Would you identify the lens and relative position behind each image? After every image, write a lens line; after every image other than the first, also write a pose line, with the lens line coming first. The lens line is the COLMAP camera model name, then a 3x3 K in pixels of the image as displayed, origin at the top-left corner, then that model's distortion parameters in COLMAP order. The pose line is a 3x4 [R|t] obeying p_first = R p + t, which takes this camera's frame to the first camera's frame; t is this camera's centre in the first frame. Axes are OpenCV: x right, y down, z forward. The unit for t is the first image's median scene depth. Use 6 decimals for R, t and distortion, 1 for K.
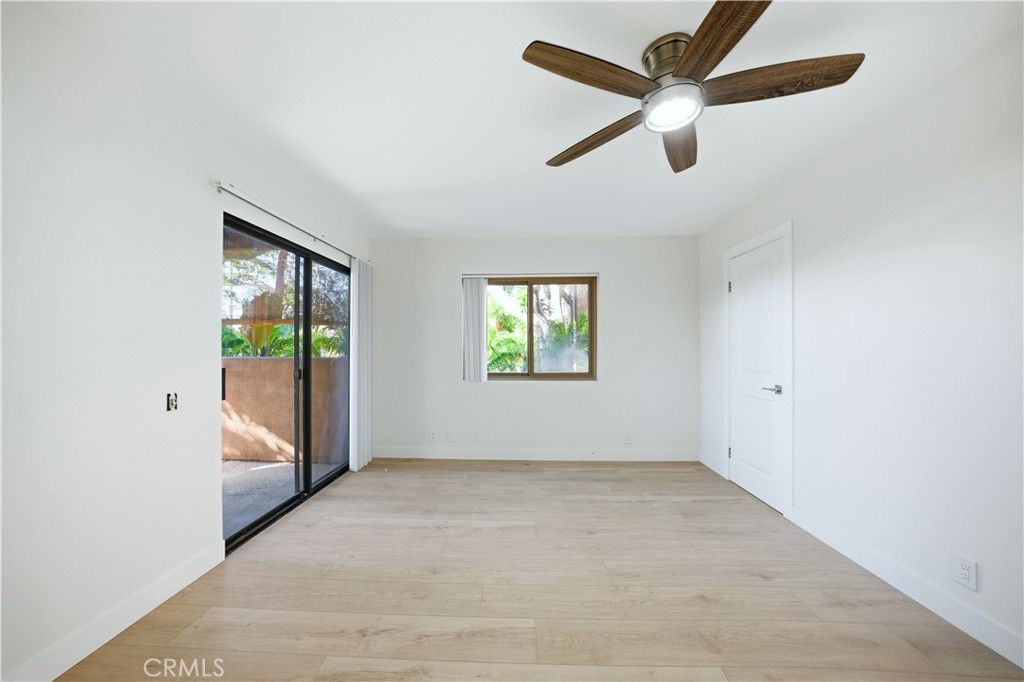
lens RADIAL K [[357.8, 0, 508.8], [0, 357.8, 339.8], [0, 0, 1]] dist [-0.029328, 0.006284]
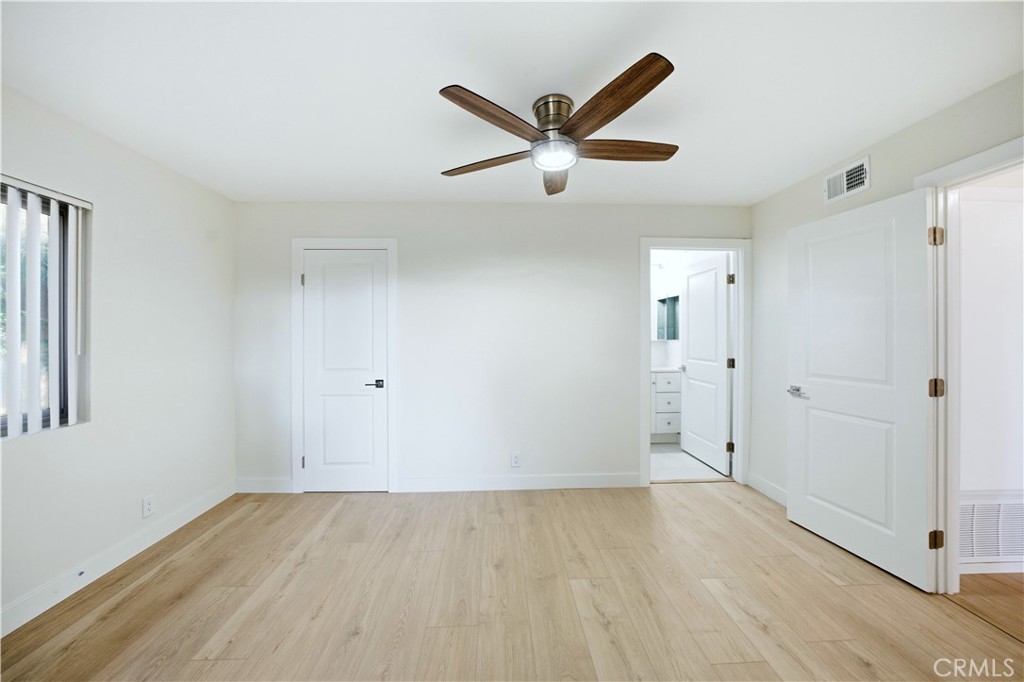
lens RADIAL K [[357.8, 0, 508.8], [0, 357.8, 339.8], [0, 0, 1]] dist [-0.029328, 0.006284]
pose [[-0.070592, -0.011728, 0.997436, -0.363125], [-0.017537, 0.999791, 0.010515, -0.016943], [-0.997351, -0.016750, -0.070783, 0.626428]]
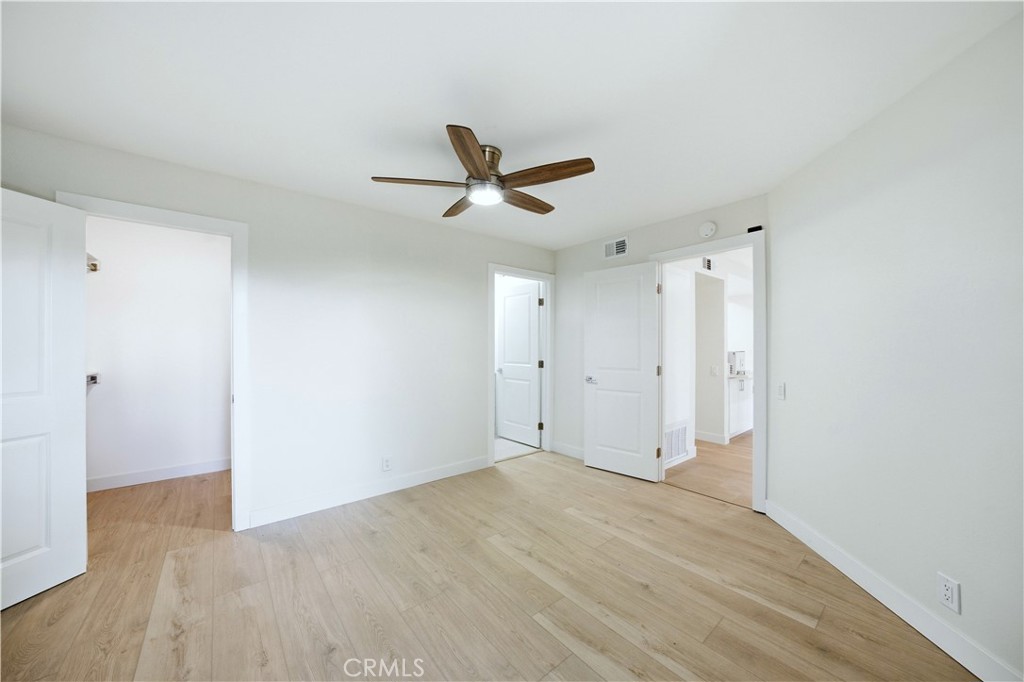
lens RADIAL K [[358.4, 0, 505.4], [0, 358.4, 353.6], [0, 0, 1]] dist [-0.029170, 0.006438]
pose [[-0.651200, -0.014224, 0.758773, -0.362029], [-0.015394, 0.999866, 0.005532, 0.004981], [-0.758750, -0.008078, -0.651332, 0.960451]]
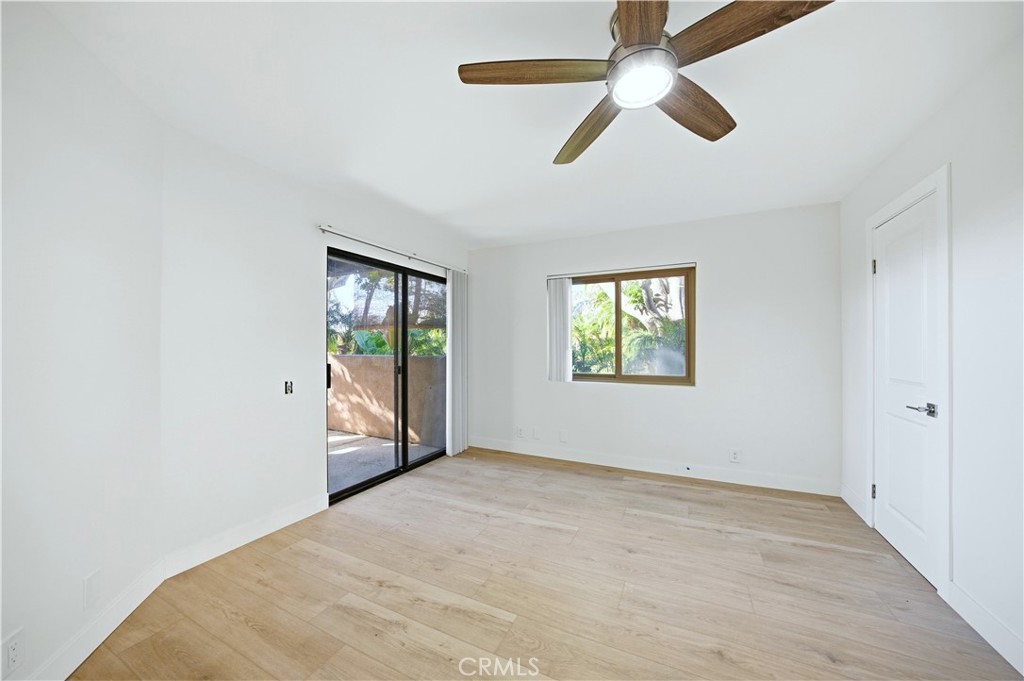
lens RADIAL K [[360.5, 0, 509.9], [0, 360.5, 339.2], [0, 0, 1]] dist [-0.028008, 0.005818]
pose [[0.915123, -0.007992, -0.403094, 0.262316], [0.009312, 0.999956, 0.001317, -0.006928], [0.403066, -0.004959, 0.915157, 0.026812]]
